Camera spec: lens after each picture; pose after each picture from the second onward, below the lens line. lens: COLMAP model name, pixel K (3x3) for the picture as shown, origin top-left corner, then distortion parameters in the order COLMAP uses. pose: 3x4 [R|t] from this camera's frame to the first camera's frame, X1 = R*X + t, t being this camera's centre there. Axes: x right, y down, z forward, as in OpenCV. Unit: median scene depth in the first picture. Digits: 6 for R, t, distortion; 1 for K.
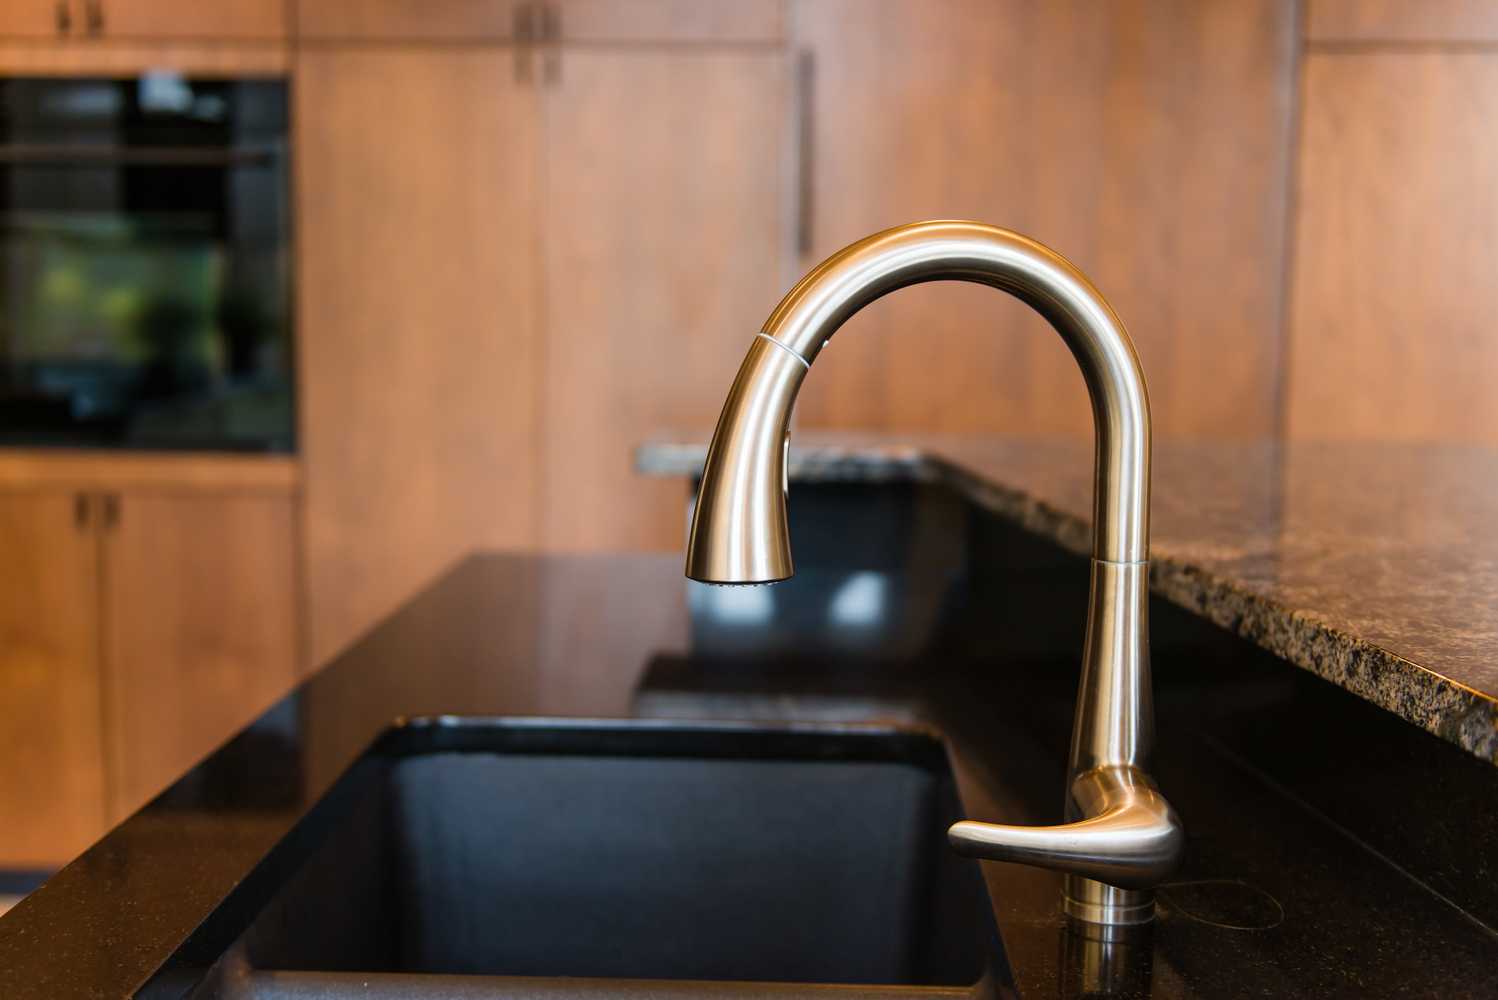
lens RADIAL K [[1735.1, 0, 749.0], [0, 1735.1, 500.0], [0, 0, 1]] dist [0.045751, 0.000873]
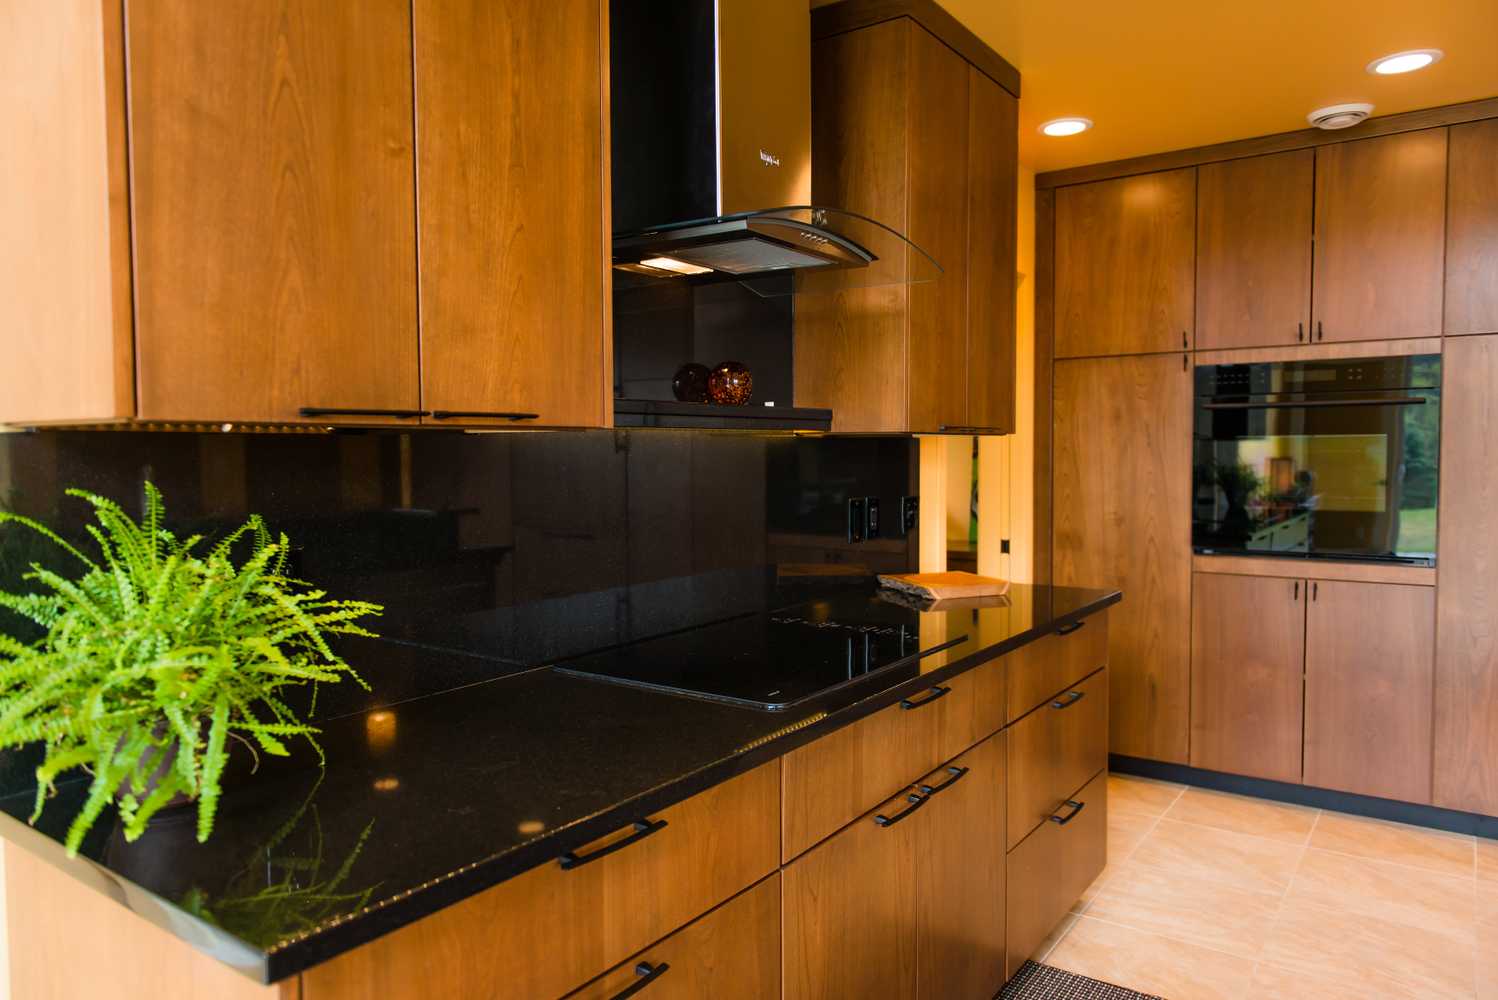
lens RADIAL K [[1005.1, 0, 749.0], [0, 1005.1, 500.0], [0, 0, 1]] dist [0.003180, -0.004671]
pose [[0.832729, 0.011131, -0.553569, -0.770865], [-0.049498, 0.997291, -0.054406, -0.006340], [0.551464, 0.072706, 0.831024, -0.660237]]
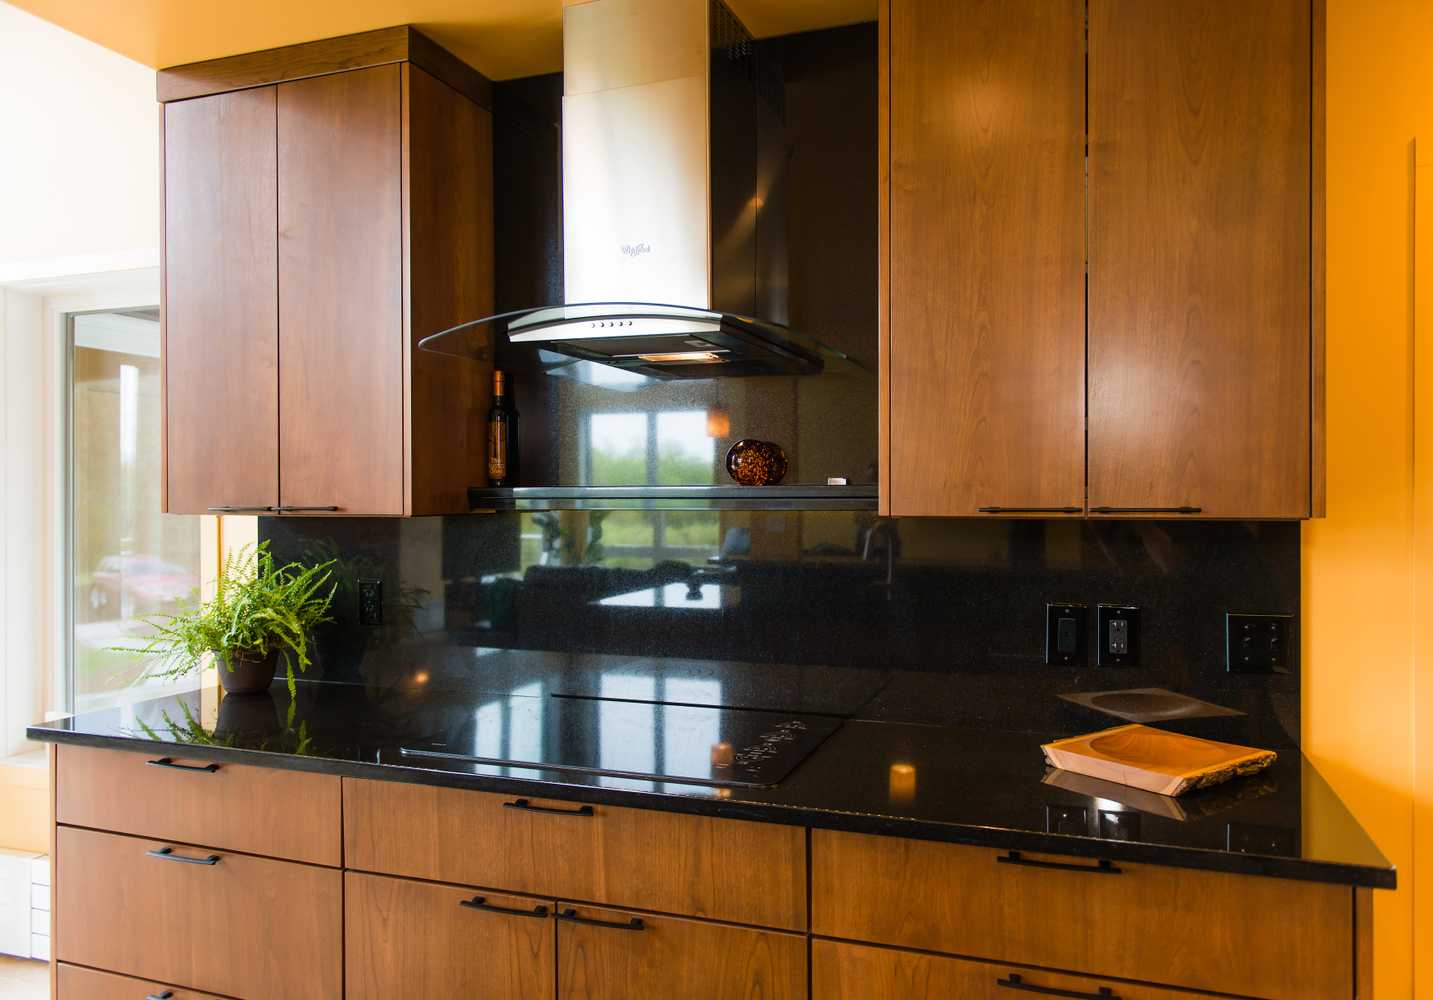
lens RADIAL K [[995.7, 0, 746.2], [0, 995.7, 499.2], [0, 0, 1]] dist [-0.003674, 0.002316]
pose [[-0.294966, -0.007296, -0.955480, -0.098946], [-0.113044, 0.993214, 0.027313, -0.317112], [0.948797, 0.116068, -0.293789, 1.493234]]
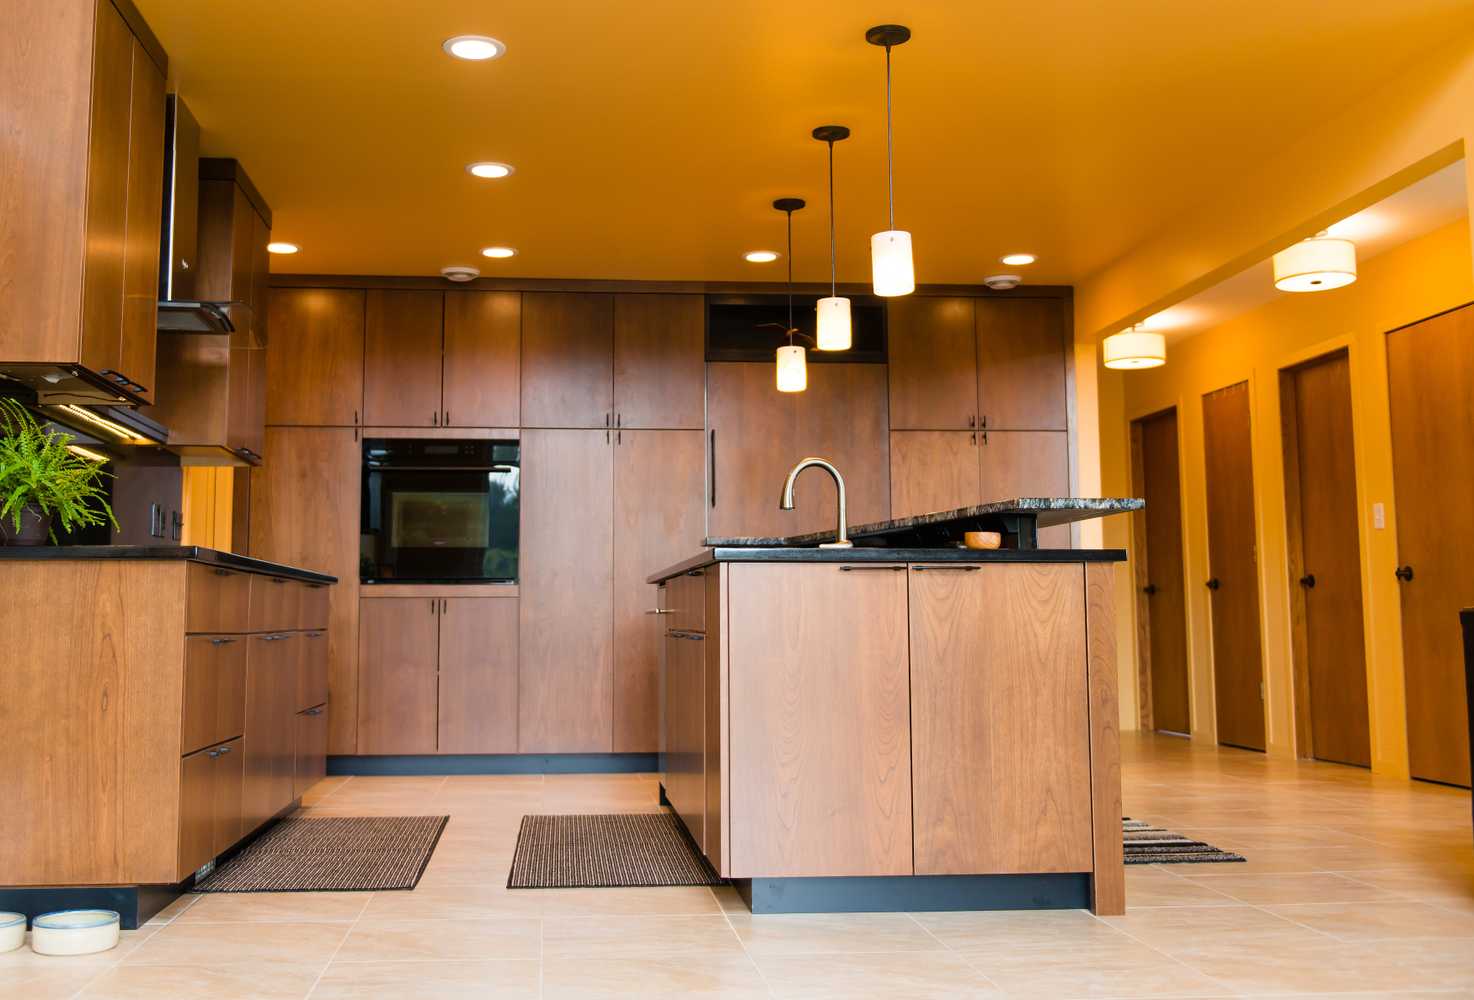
lens RADIAL K [[1496.8, 0, 672.8], [0, 1496.8, 448.5], [0, 0, 1]] dist [-0.005670, -0.007504]
pose [[0.992472, -0.000004, 0.122469, -0.850702], [0.028653, 0.972253, -0.232171, 0.845251], [-0.119070, 0.233932, 0.964934, -3.383805]]
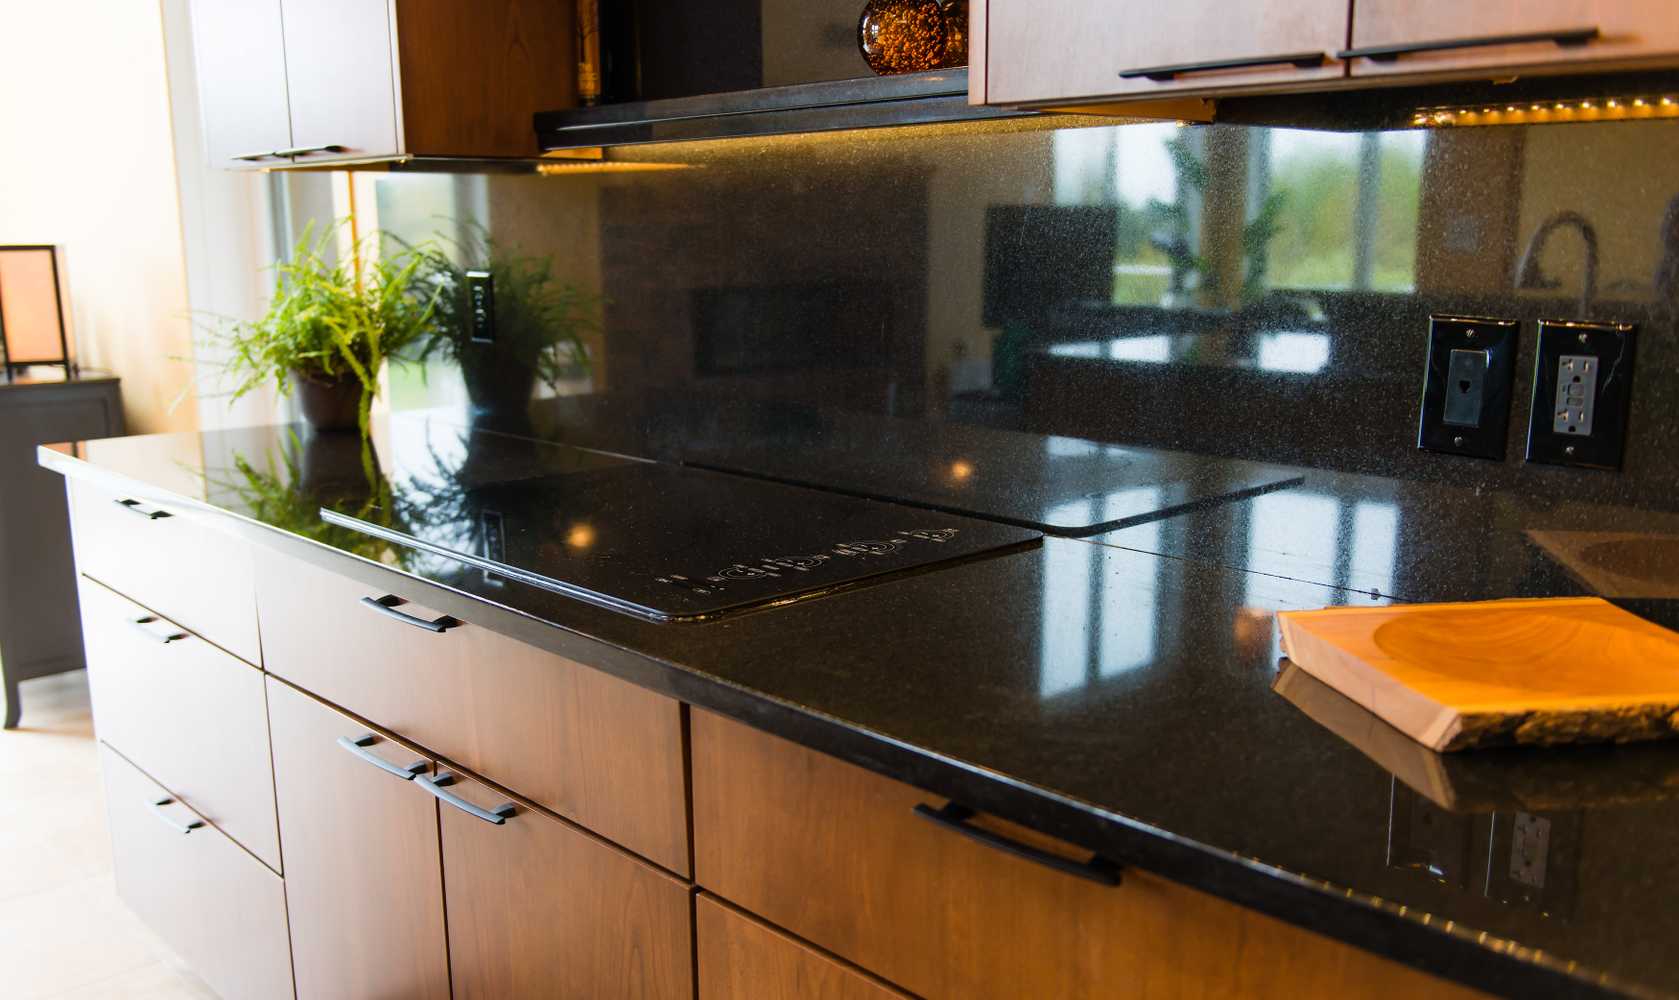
lens RADIAL K [[1491.1, 0, 840.7], [0, 1491.1, 549.6], [0, 0, 1]] dist [-0.015245, -0.012078]
pose [[-0.704251, 0.144852, -0.695017, -0.766260], [-0.085777, 0.954432, 0.285835, -0.265082], [0.704750, 0.260916, -0.659735, 1.988784]]
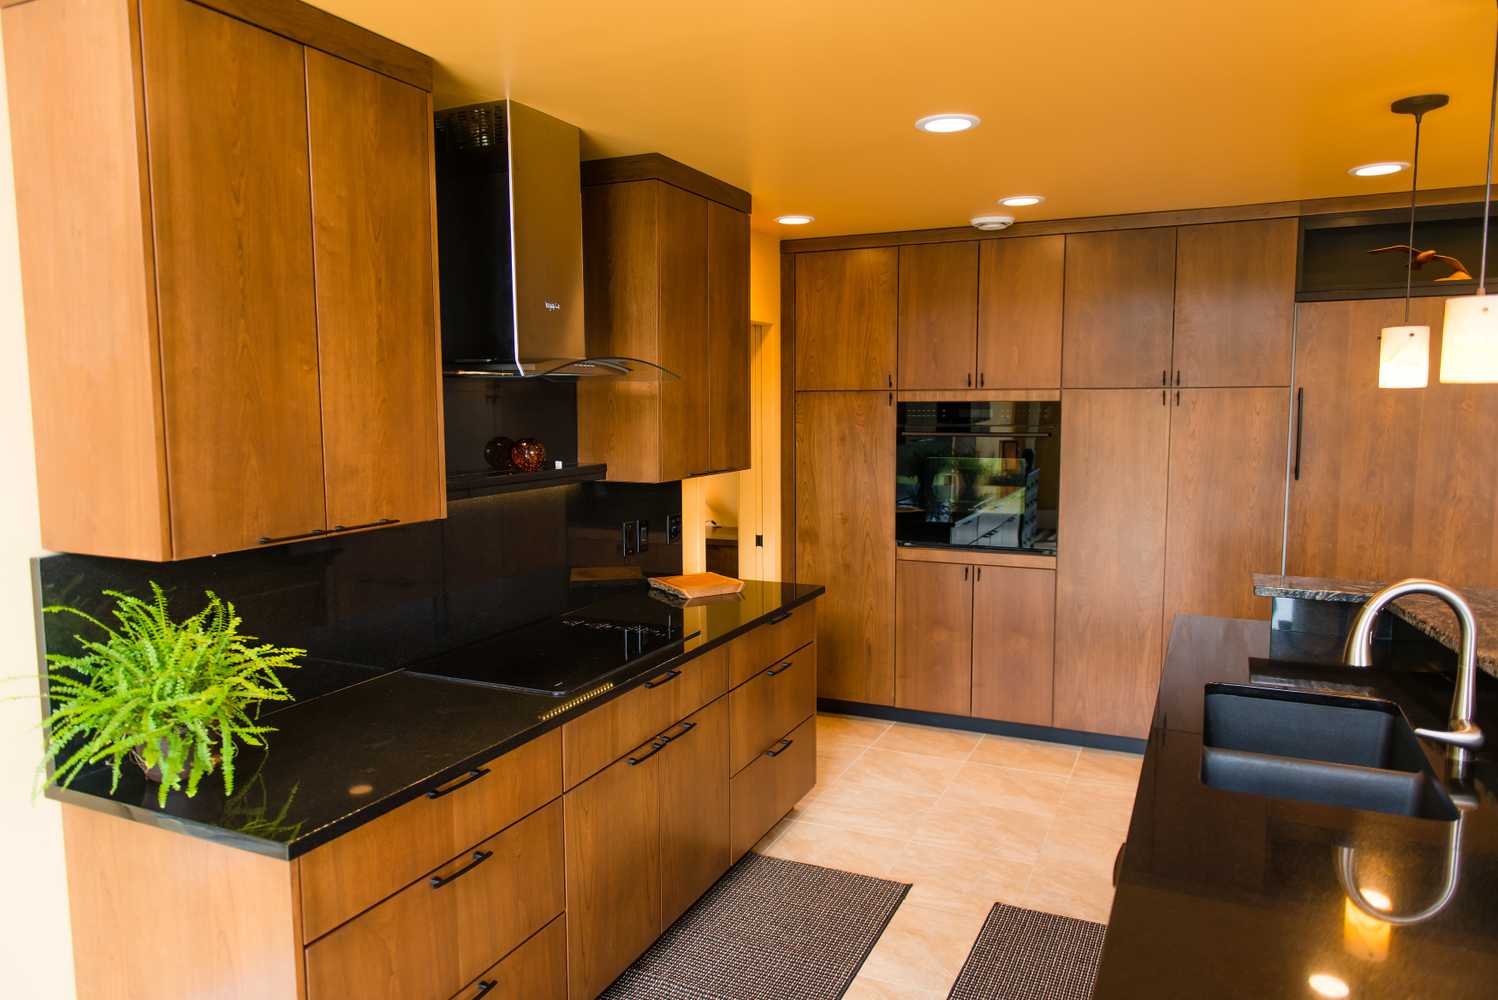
lens RADIAL K [[1005.1, 0, 749.0], [0, 1005.1, 500.0], [0, 0, 1]] dist [0.003180, -0.004671]
pose [[0.920679, 0.022935, -0.389646, -0.303226], [-0.030738, 0.999432, -0.013802, -0.195347], [0.389108, 0.024684, 0.920861, -1.298733]]
